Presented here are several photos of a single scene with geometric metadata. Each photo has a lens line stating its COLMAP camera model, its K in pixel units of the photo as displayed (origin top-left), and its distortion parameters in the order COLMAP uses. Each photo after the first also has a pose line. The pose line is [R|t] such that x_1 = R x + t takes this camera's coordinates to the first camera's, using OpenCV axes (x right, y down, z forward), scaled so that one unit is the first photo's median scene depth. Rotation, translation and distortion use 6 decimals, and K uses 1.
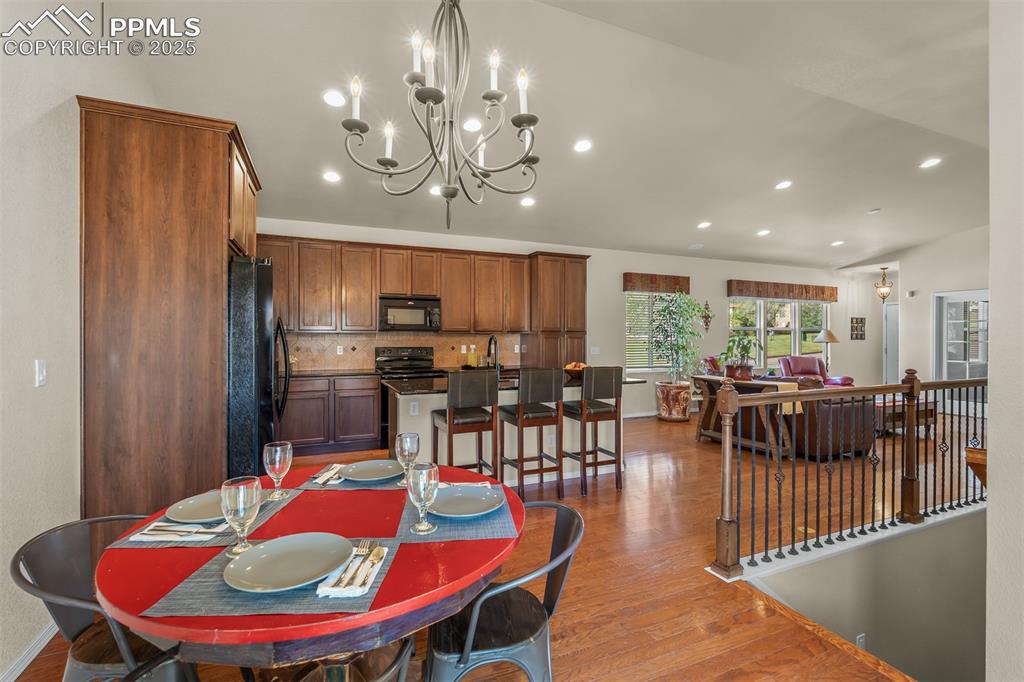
lens RADIAL K [[457.9, 0, 512.0], [0, 457.9, 341.0], [0, 0, 1]] dist [0.000422, -0.000044]
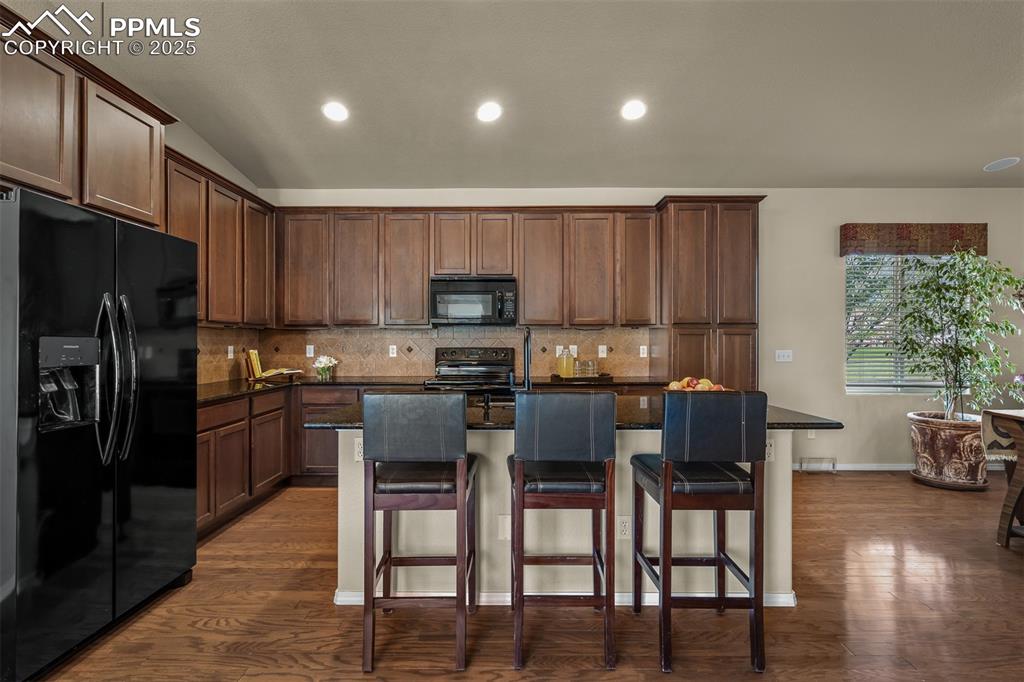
lens RADIAL K [[492.7, 0, 512.0], [0, 492.7, 341.0], [0, 0, 1]] dist [0.002105, 0.000606]
pose [[0.916351, 0.000847, -0.400374, 0.129288], [-0.002619, 0.999989, -0.003878, 0.005494], [0.400366, 0.004602, 0.916344, 0.289667]]
